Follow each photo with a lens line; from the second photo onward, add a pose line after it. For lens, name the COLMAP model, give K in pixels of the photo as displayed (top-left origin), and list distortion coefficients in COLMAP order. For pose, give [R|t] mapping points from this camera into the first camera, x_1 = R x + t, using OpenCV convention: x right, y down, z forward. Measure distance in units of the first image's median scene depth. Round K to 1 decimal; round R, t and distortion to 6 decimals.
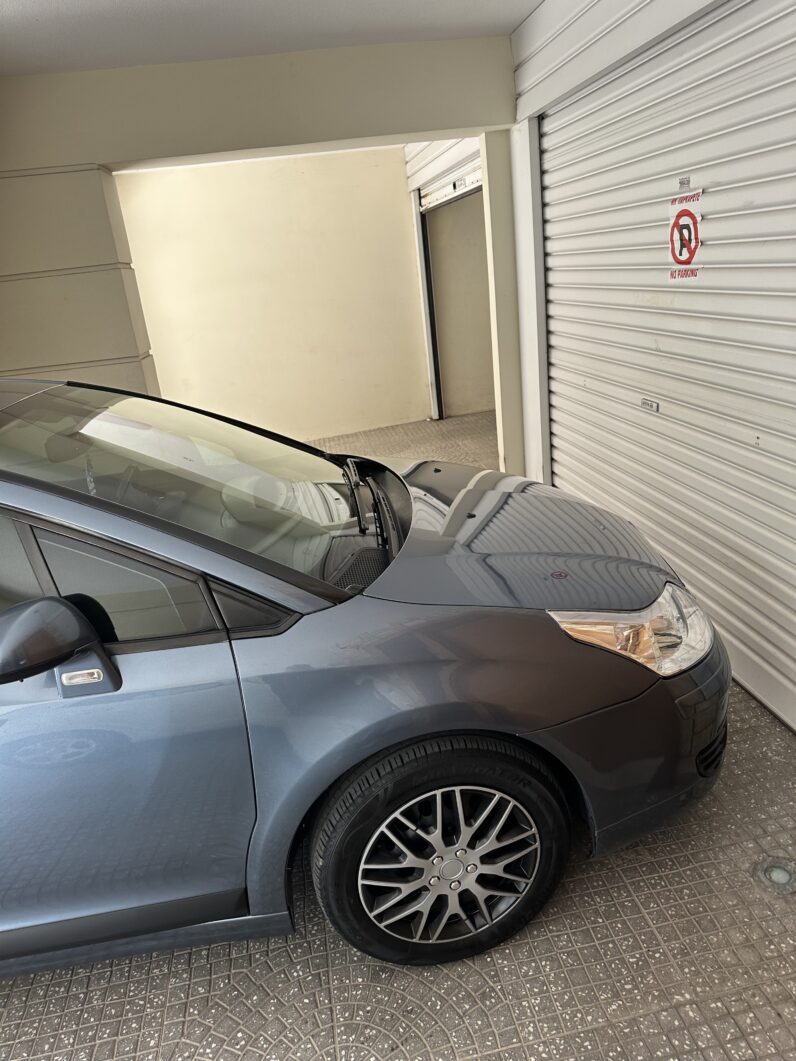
lens RADIAL K [[754.8, 0, 397.5], [0, 754.8, 525.4], [0, 0, 1]] dist [0.002429, -0.007204]
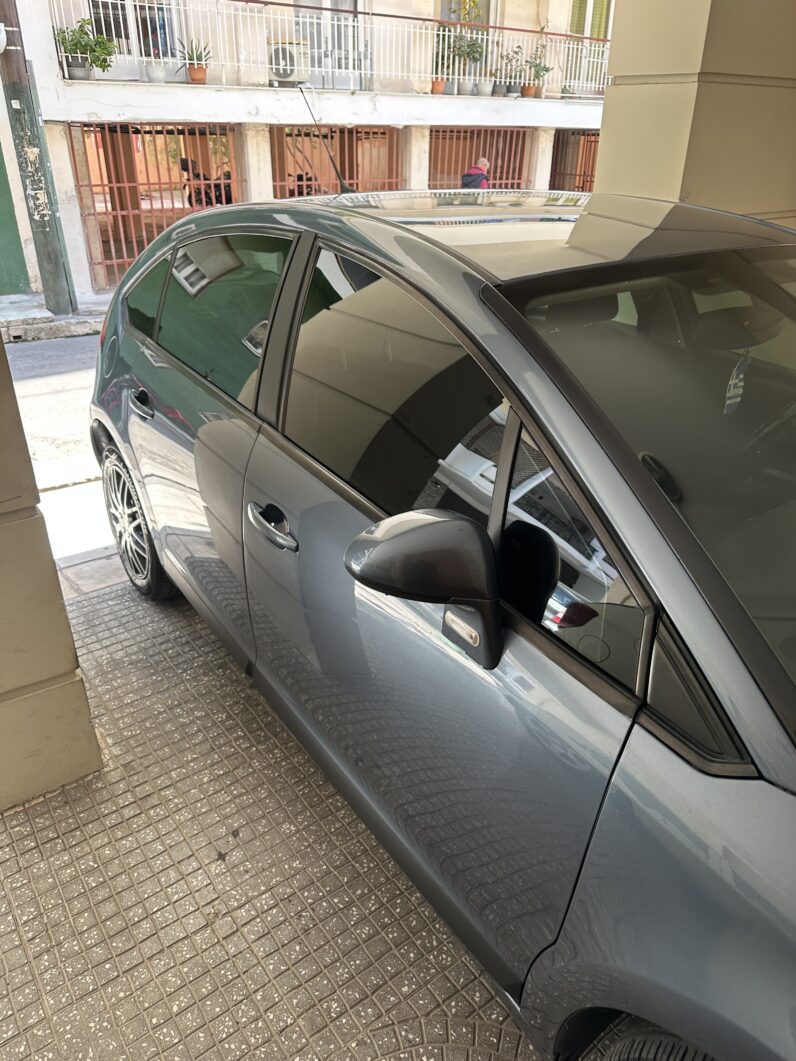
lens RADIAL K [[757.7, 0, 398.0], [0, 757.7, 530.5], [0, 0, 1]] dist [0.000240, -0.009604]
pose [[0.454798, 0.510266, -0.729923, 0.054564], [-0.345746, 0.856468, 0.383304, -0.133431], [0.820742, 0.078042, 0.565943, 0.426826]]
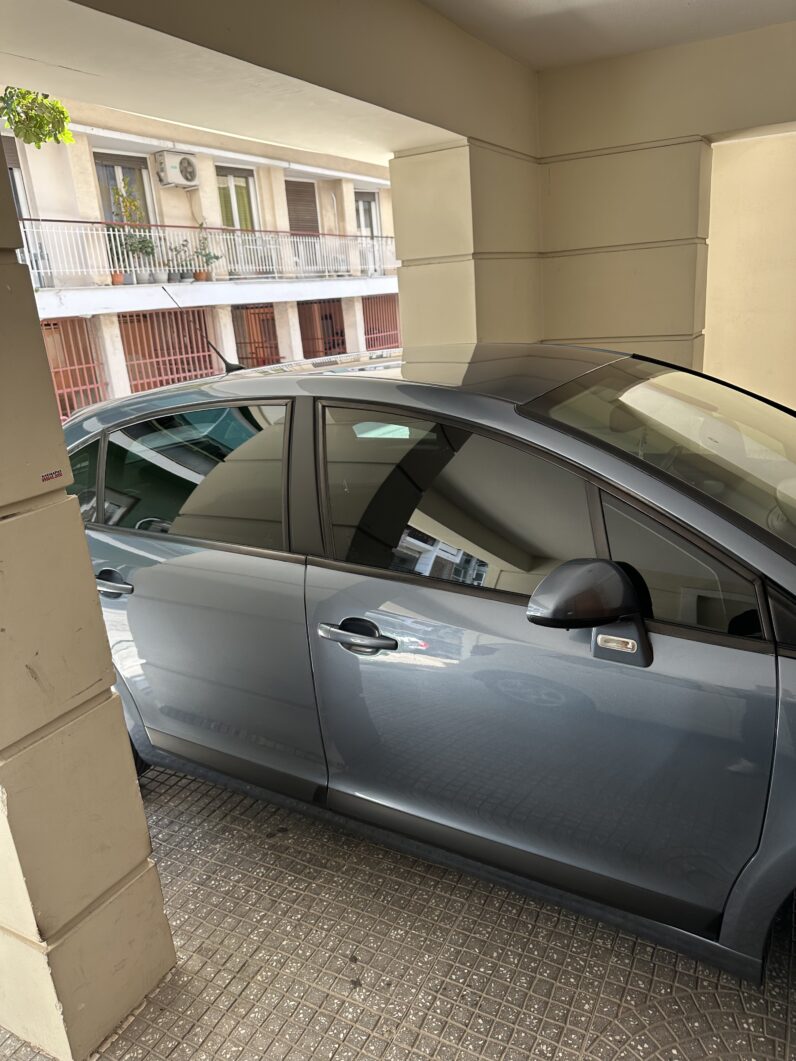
lens RADIAL K [[754.8, 0, 397.5], [0, 754.8, 525.4], [0, 0, 1]] dist [0.002429, -0.007204]
pose [[0.795118, 0.221884, -0.564406, -0.095883], [-0.206692, 0.974093, 0.091762, 0.010906], [0.570145, 0.043697, 0.820381, -0.011740]]
